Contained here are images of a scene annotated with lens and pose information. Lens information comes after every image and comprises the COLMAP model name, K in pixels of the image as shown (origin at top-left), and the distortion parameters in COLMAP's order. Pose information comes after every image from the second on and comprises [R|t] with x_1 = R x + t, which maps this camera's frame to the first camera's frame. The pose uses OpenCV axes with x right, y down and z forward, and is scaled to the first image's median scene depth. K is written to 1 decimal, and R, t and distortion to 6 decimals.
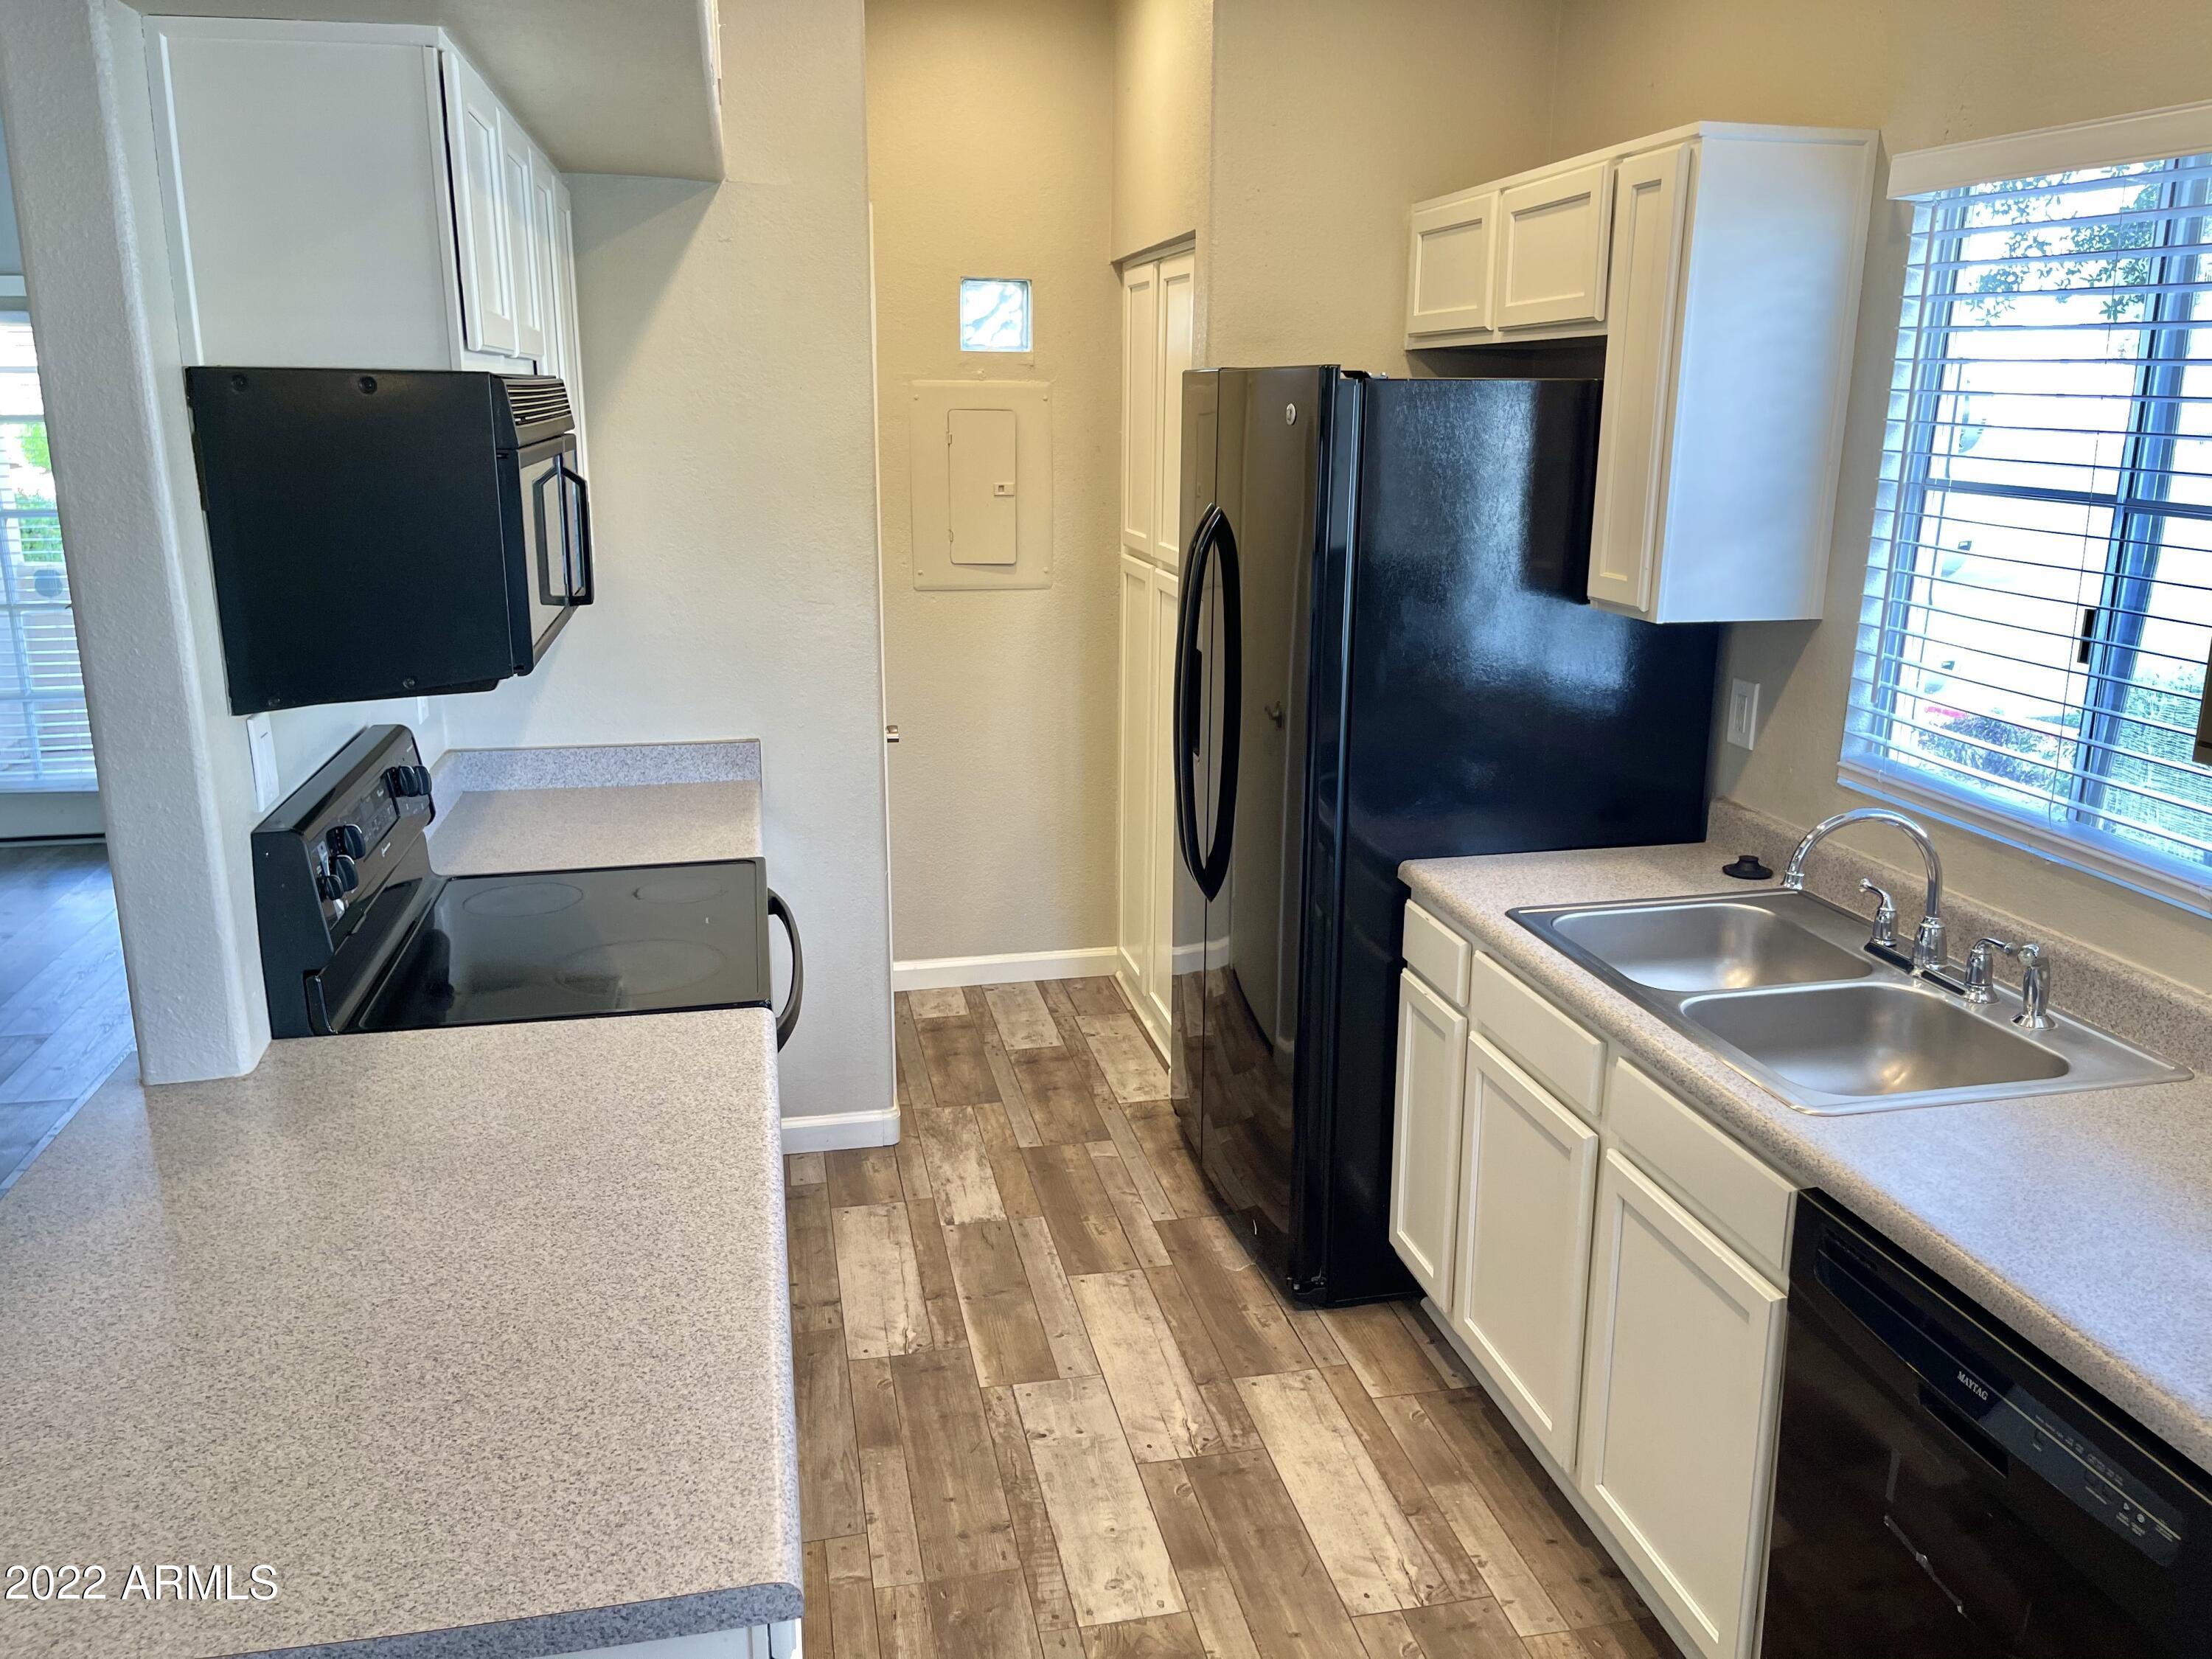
lens RADIAL K [[1680.2, 0, 1106.0], [0, 1680.2, 829.5], [0, 0, 1]] dist [0.075778, -0.108630]
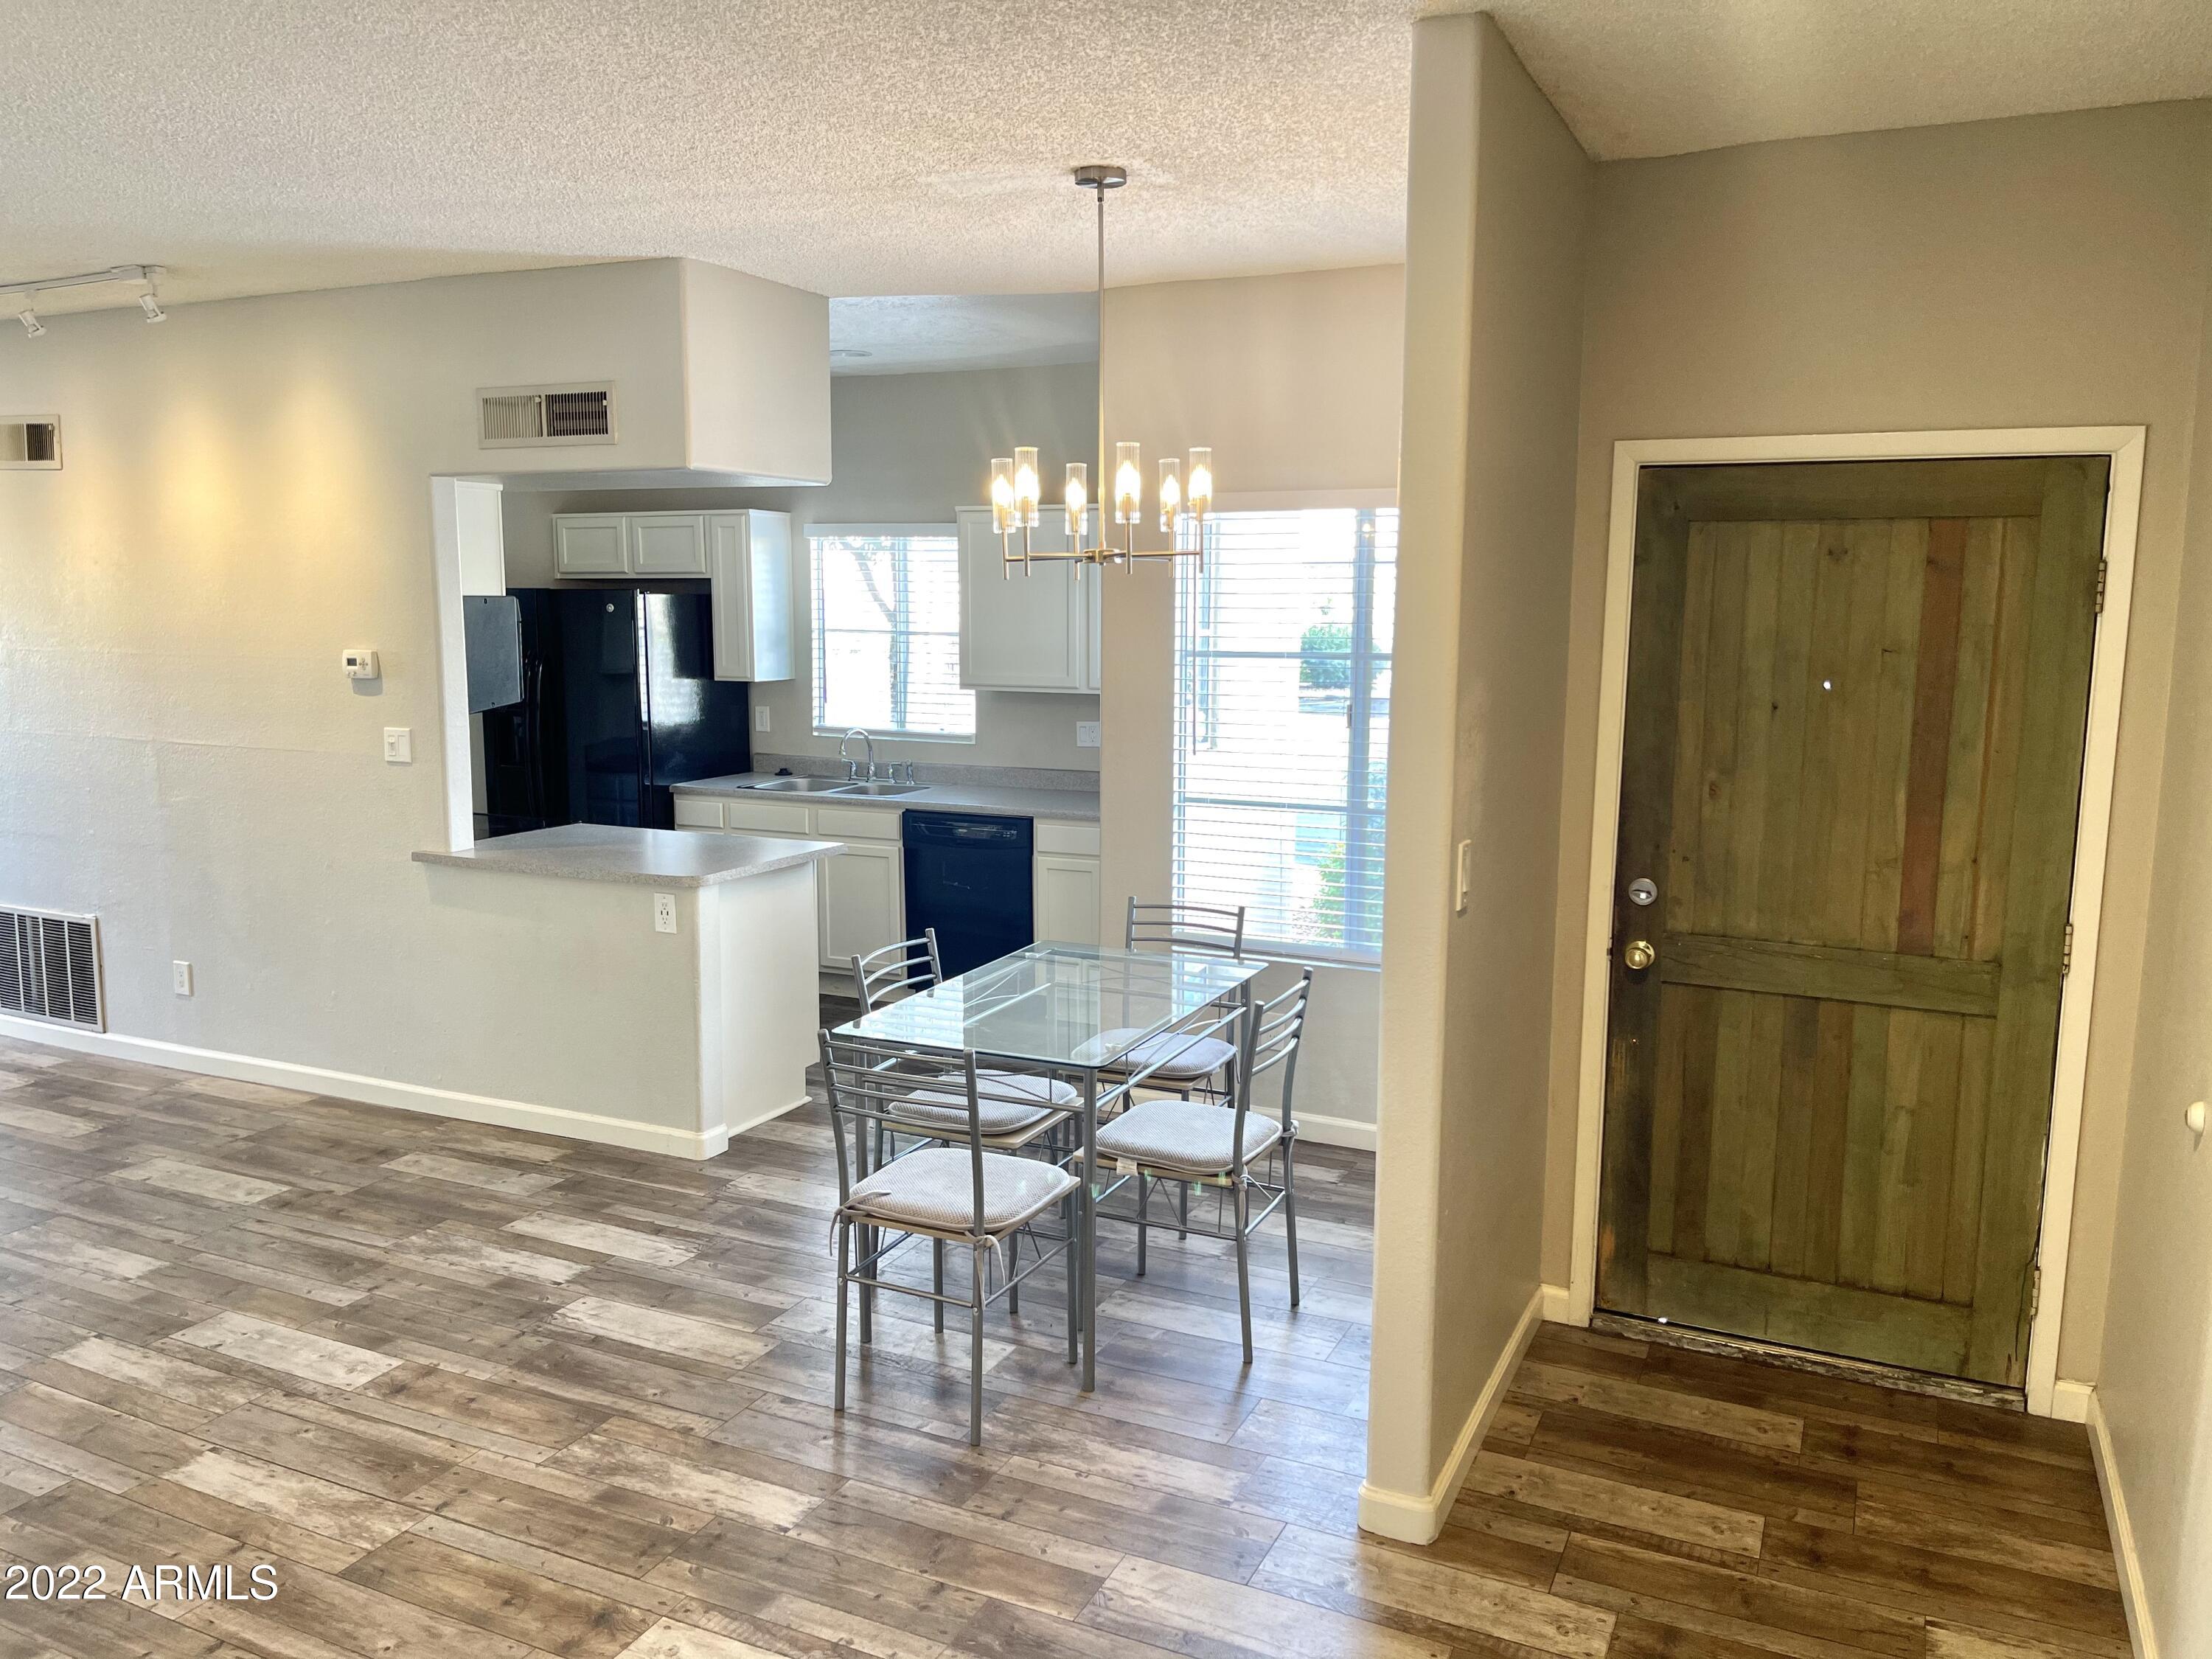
lens RADIAL K [[1680.2, 0, 1106.0], [0, 1680.2, 829.5], [0, 0, 1]] dist [0.075778, -0.108630]
pose [[0.607735, -0.113377, 0.786005, -1.516117], [0.193373, 0.981093, -0.007997, 0.249157], [-0.770237, 0.156852, 0.618168, -1.100060]]
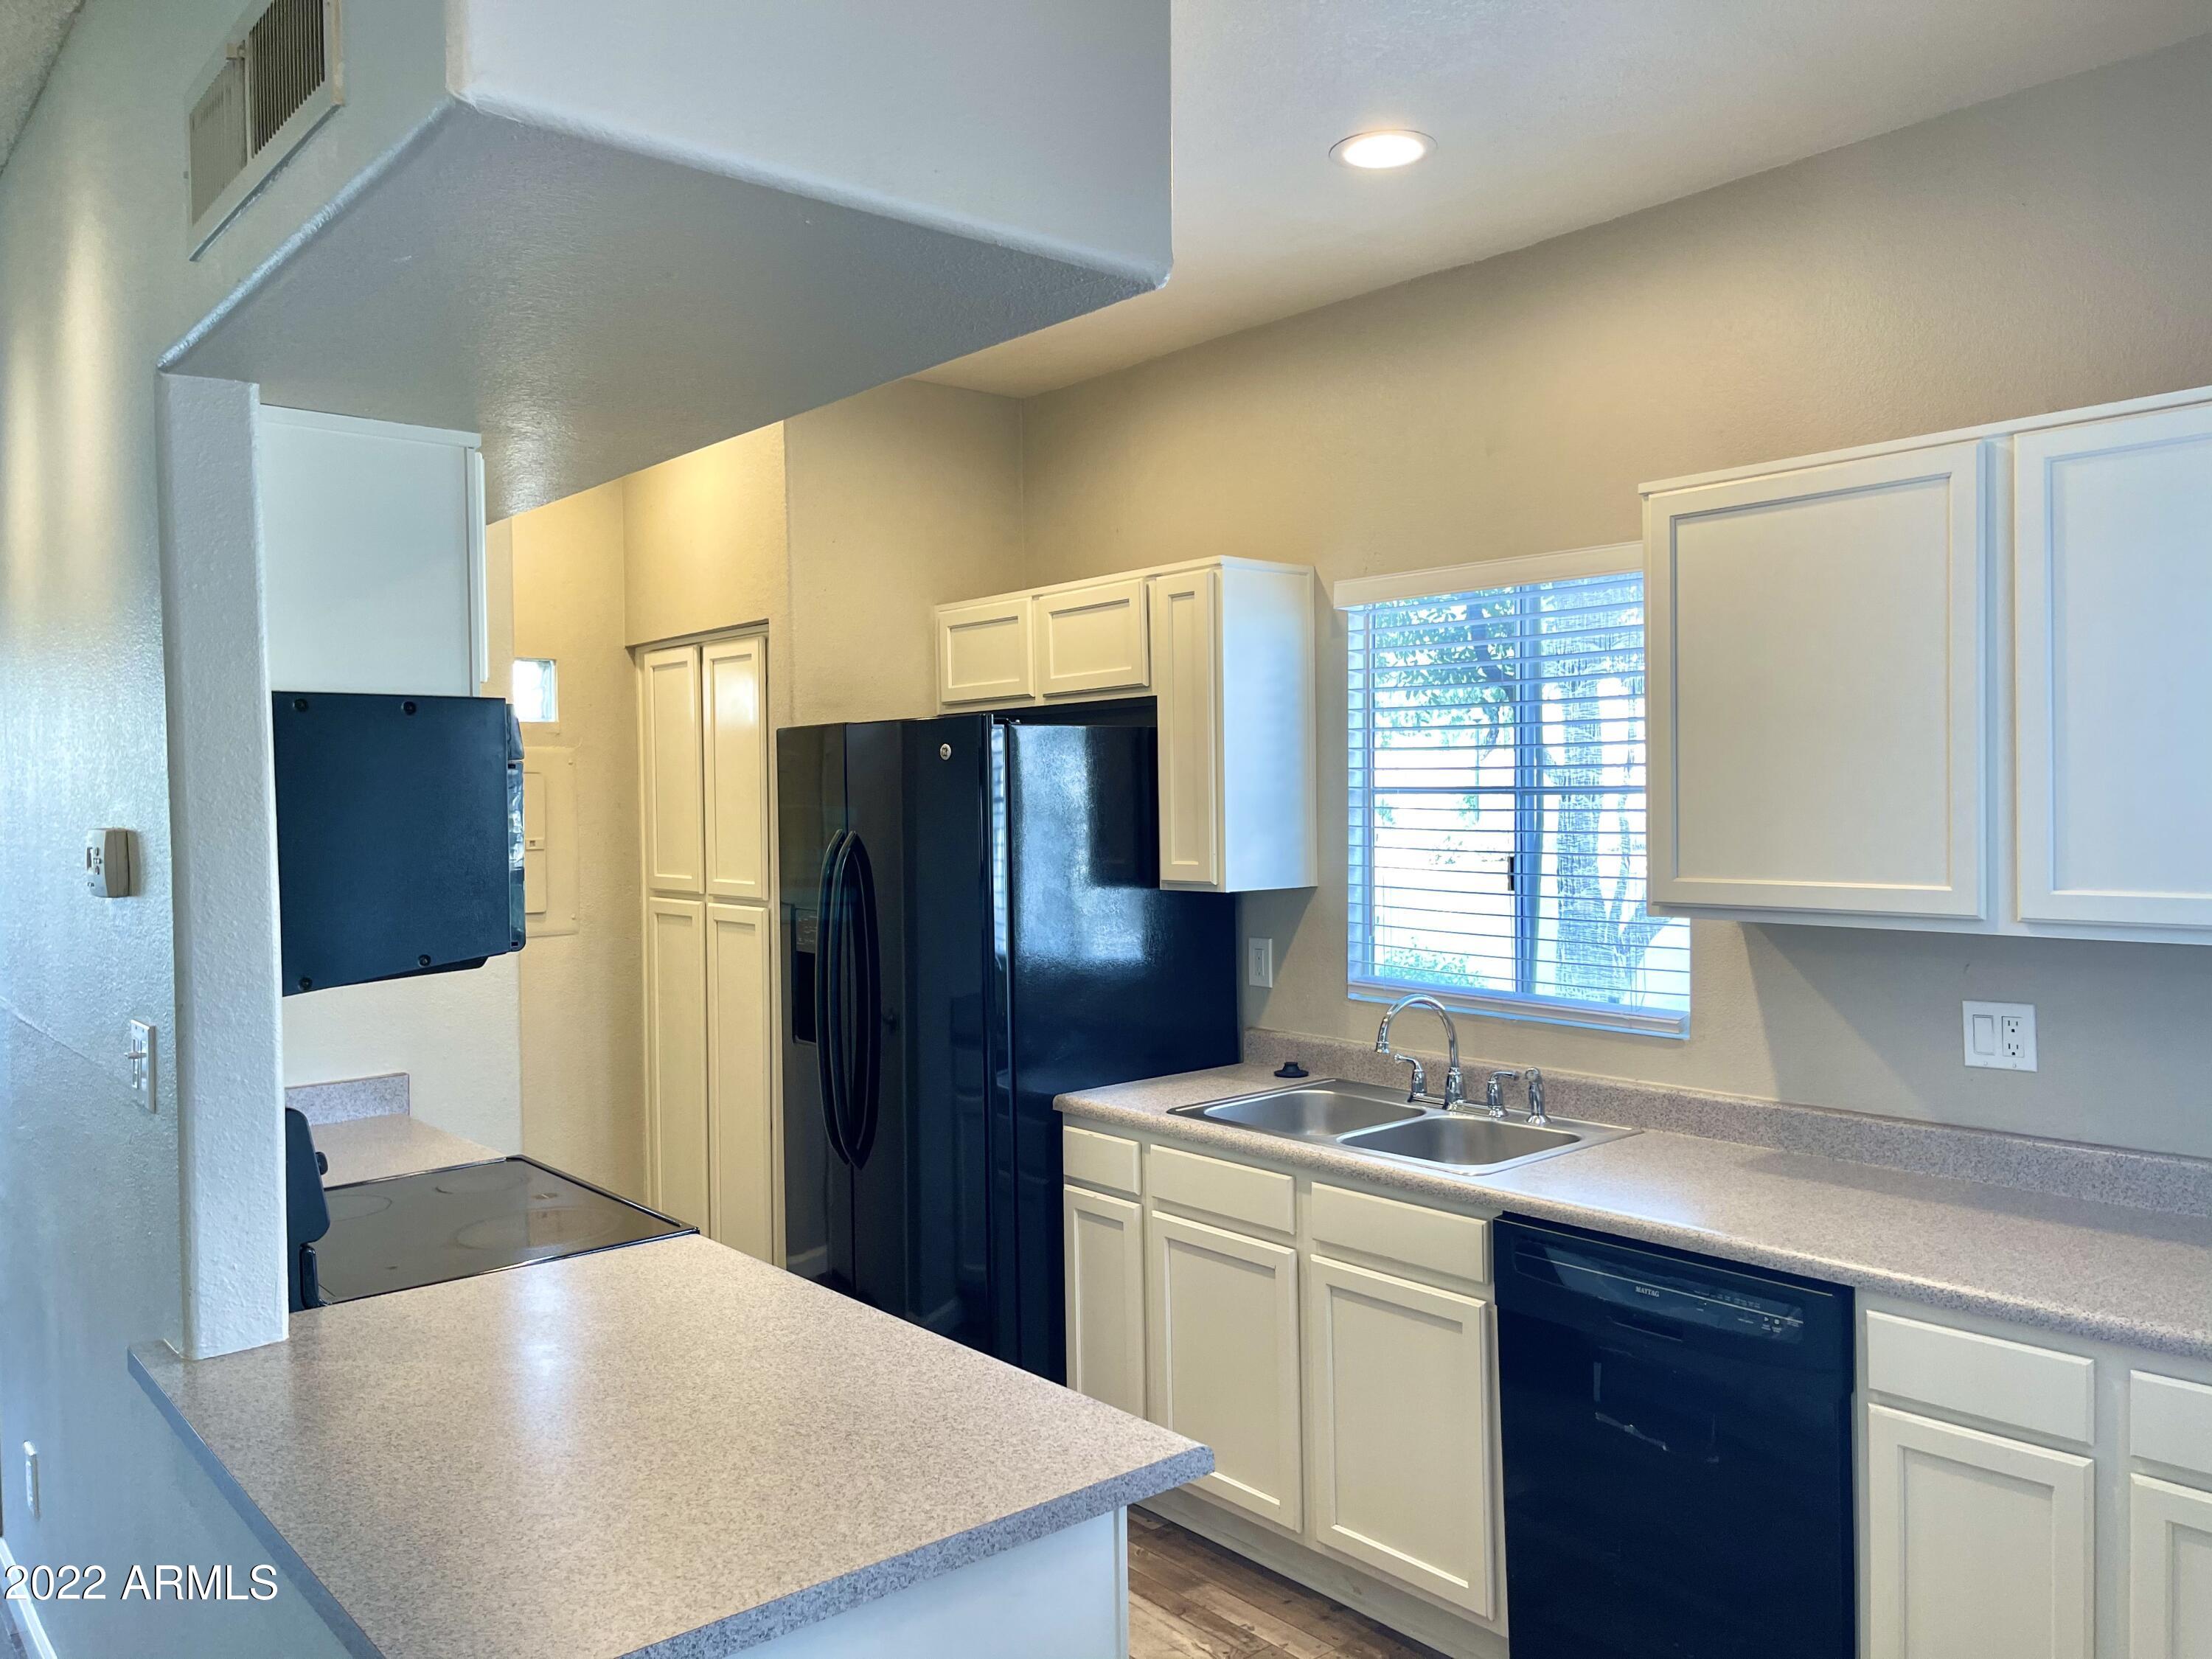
lens RADIAL K [[1680.2, 0, 1106.0], [0, 1680.2, 829.5], [0, 0, 1]] dist [0.075778, -0.108630]
pose [[0.883560, -0.030866, 0.467301, -0.406426], [0.138491, 0.970418, -0.197758, 0.087895], [-0.447373, 0.239448, 0.861697, -0.155877]]
